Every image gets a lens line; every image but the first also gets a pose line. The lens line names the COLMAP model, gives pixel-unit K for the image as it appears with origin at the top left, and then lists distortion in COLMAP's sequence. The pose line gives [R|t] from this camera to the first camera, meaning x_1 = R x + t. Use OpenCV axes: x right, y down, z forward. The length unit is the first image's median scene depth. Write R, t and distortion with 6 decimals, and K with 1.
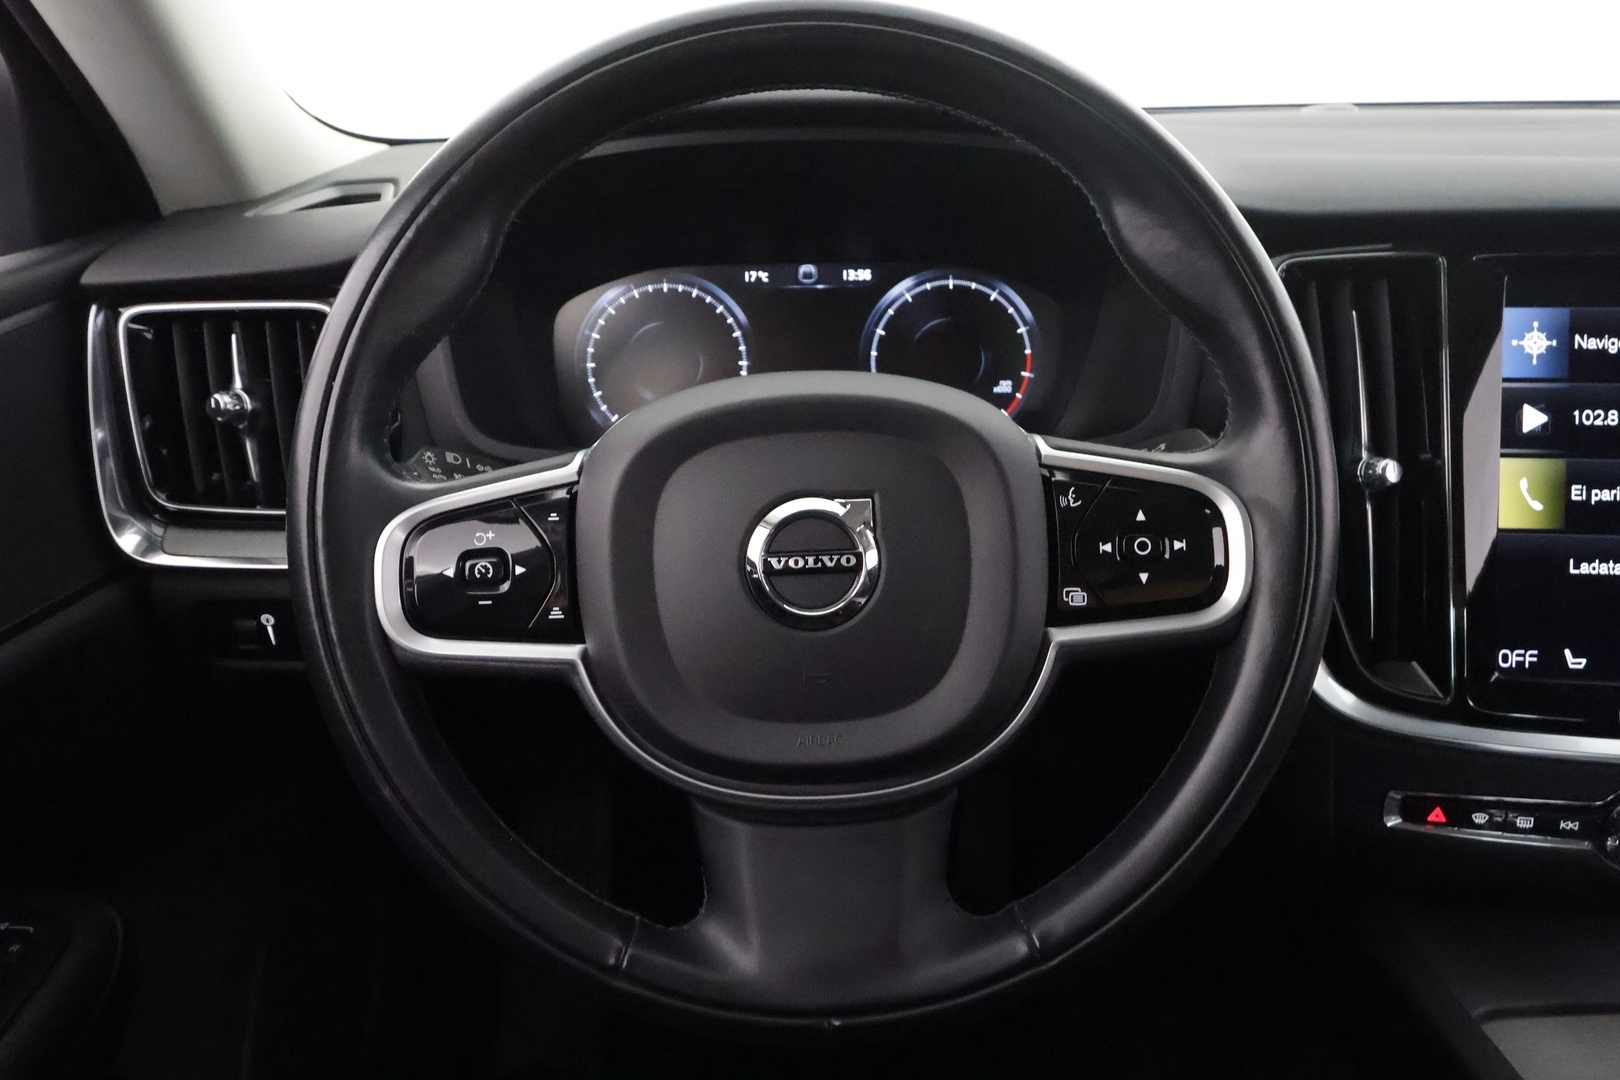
lens RADIAL K [[1373.7, 0, 842.3], [0, 1373.7, 536.4], [0, 0, 1]] dist [-0.011077, -0.001299]
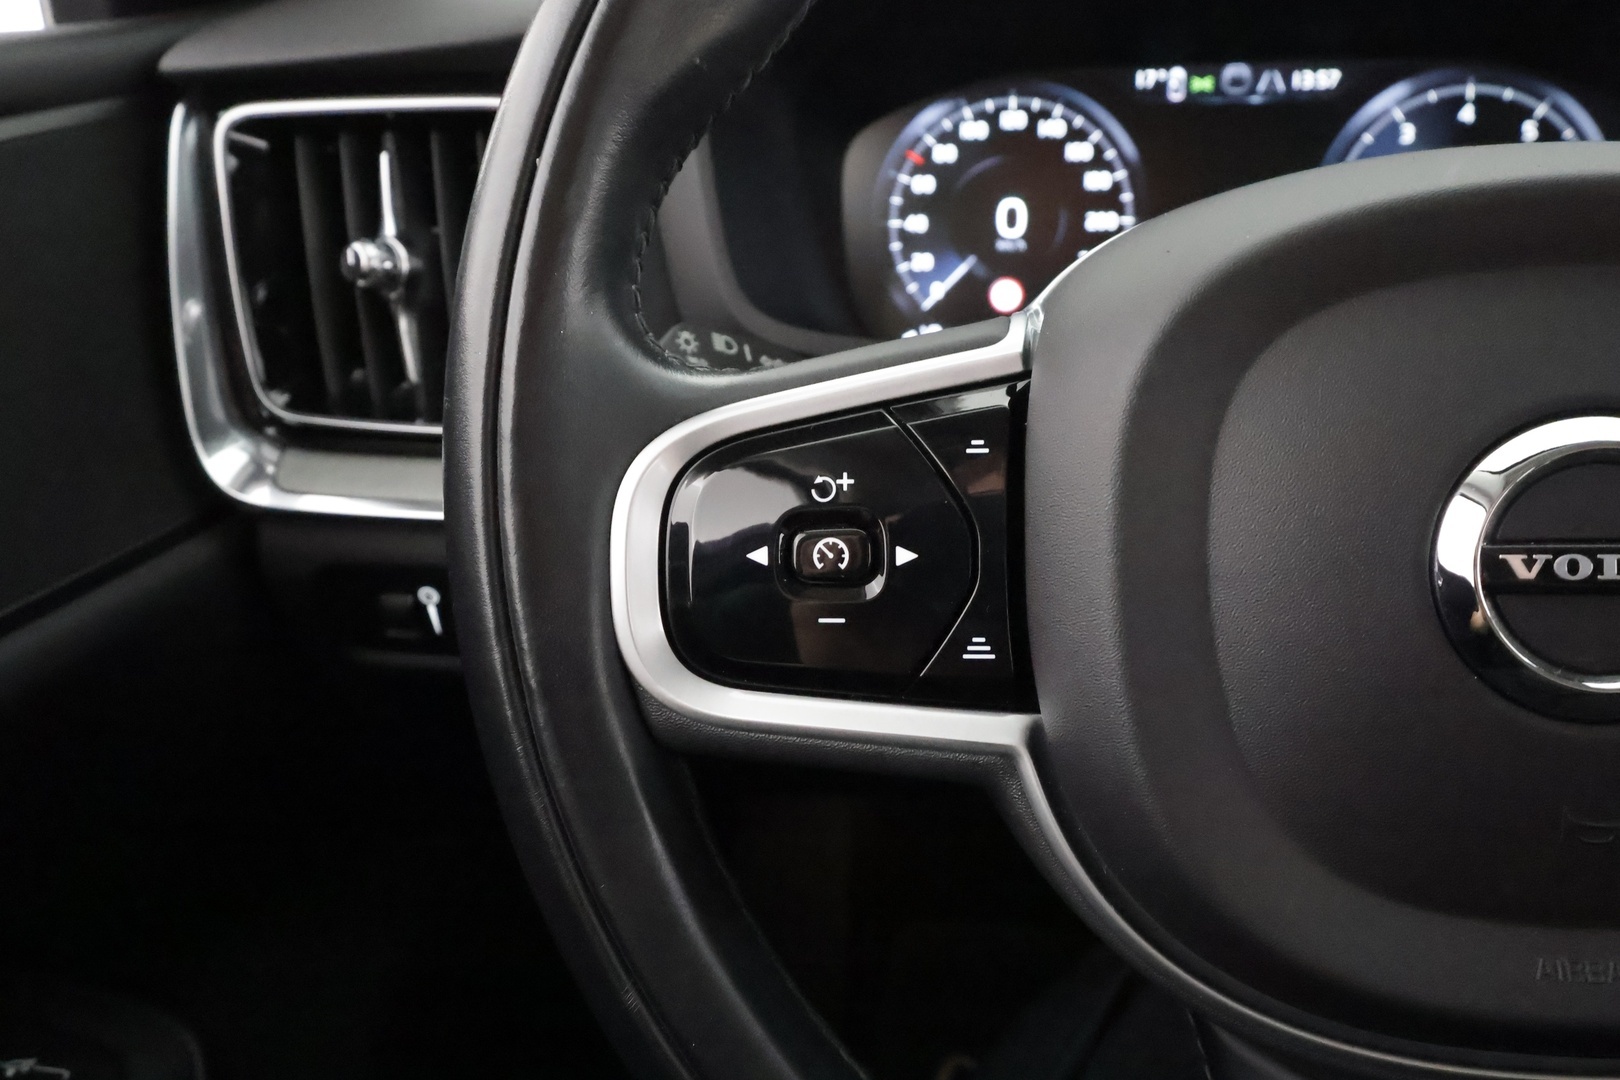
lens RADIAL K [[1373.7, 0, 810.7], [0, 1373.7, 545.9], [0, 0, 1]] dist [-0.011077, -0.001299]
pose [[0.988740, 0.033382, -0.145870, -0.154189], [-0.025378, 0.998086, 0.056394, -0.004030], [0.147473, -0.052057, 0.987695, 0.406599]]
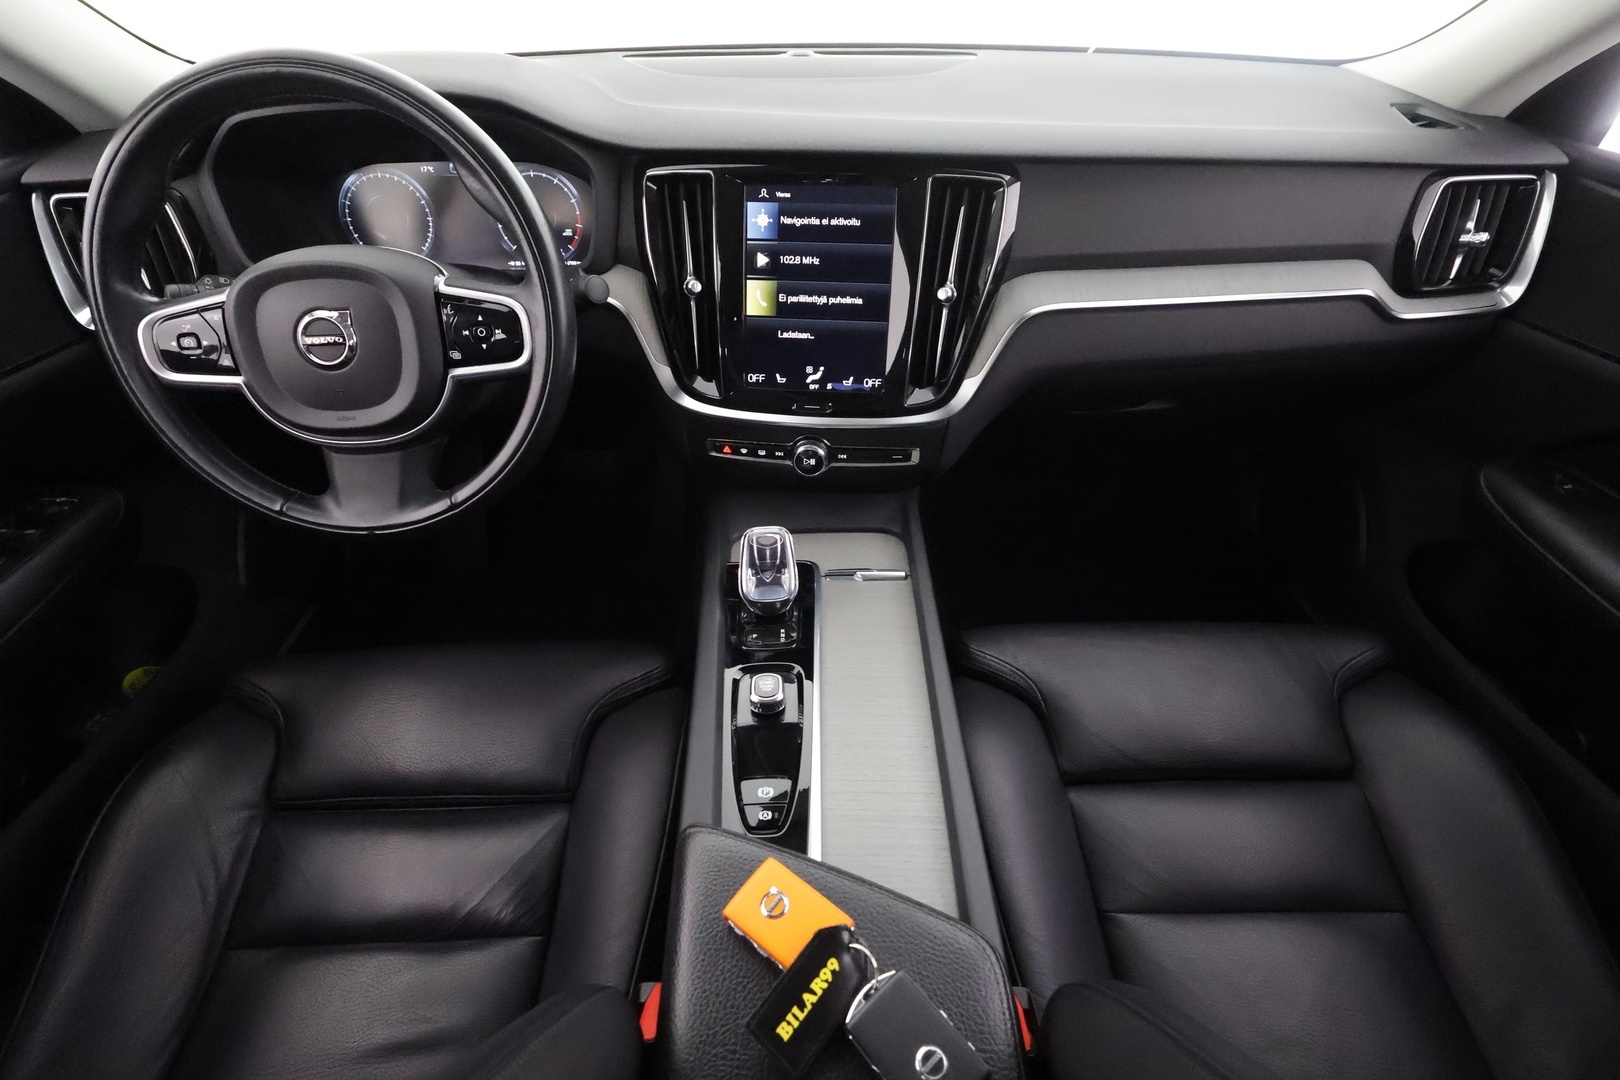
lens RADIAL K [[766.3, 0, 820.6], [0, 766.3, 544.4], [0, 0, 1]] dist [-0.005424, -0.000348]
pose [[0.999343, -0.007297, 0.035492, 0.553610], [-0.004618, 0.945876, 0.324497, -0.055802], [-0.035939, -0.324448, 0.945221, -0.235287]]
